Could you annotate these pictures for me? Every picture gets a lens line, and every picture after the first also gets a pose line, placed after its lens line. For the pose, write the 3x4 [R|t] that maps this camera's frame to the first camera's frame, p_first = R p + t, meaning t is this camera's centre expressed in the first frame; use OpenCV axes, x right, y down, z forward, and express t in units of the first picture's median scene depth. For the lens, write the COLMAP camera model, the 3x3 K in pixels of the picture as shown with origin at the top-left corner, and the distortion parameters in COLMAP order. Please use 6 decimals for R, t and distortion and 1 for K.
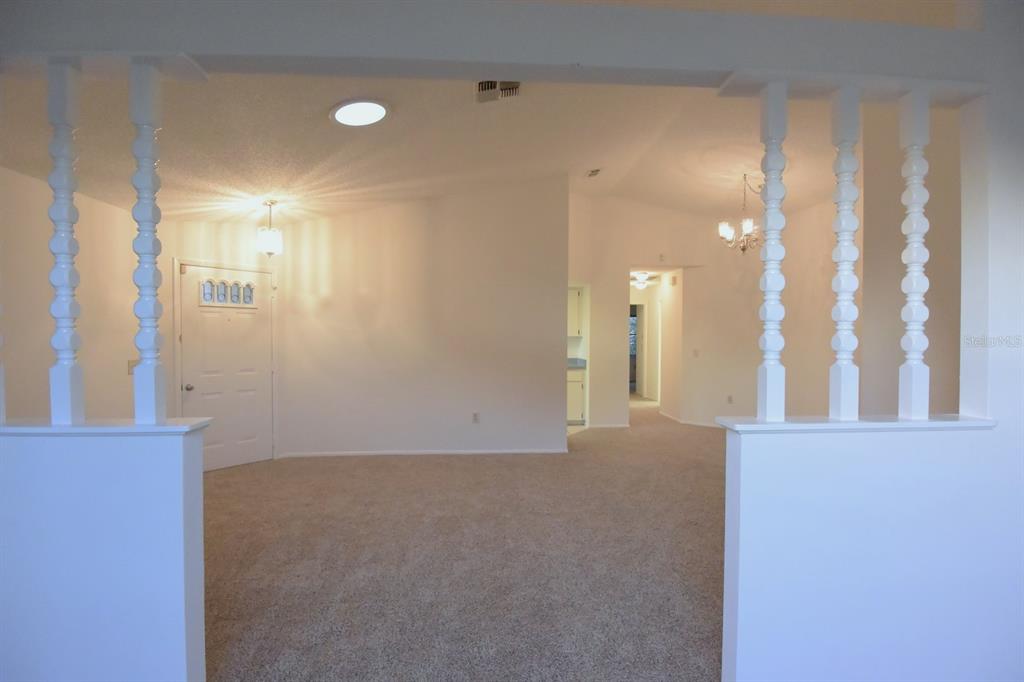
lens RADIAL K [[532.0, 0, 516.1], [0, 532.0, 340.2], [0, 0, 1]] dist [0.001648, -0.022592]
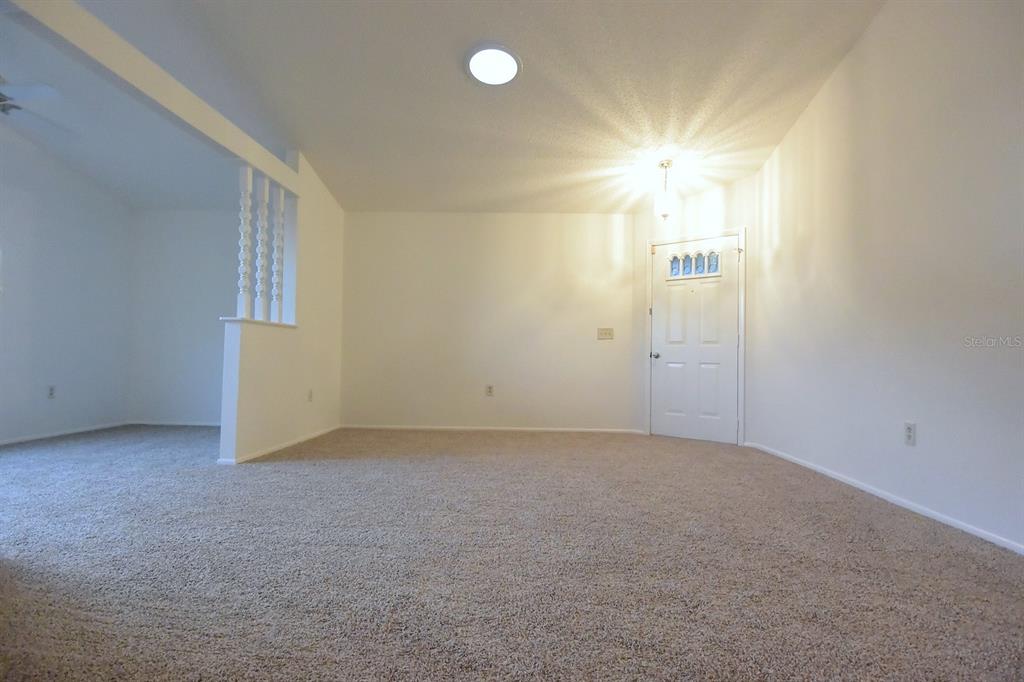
lens RADIAL K [[532.0, 0, 516.1], [0, 532.0, 340.2], [0, 0, 1]] dist [0.001648, -0.022592]
pose [[-0.091042, -0.033338, -0.995289, 0.479327], [-0.024182, 0.999219, -0.031258, 0.092552], [0.995553, 0.021223, -0.091777, 0.751336]]
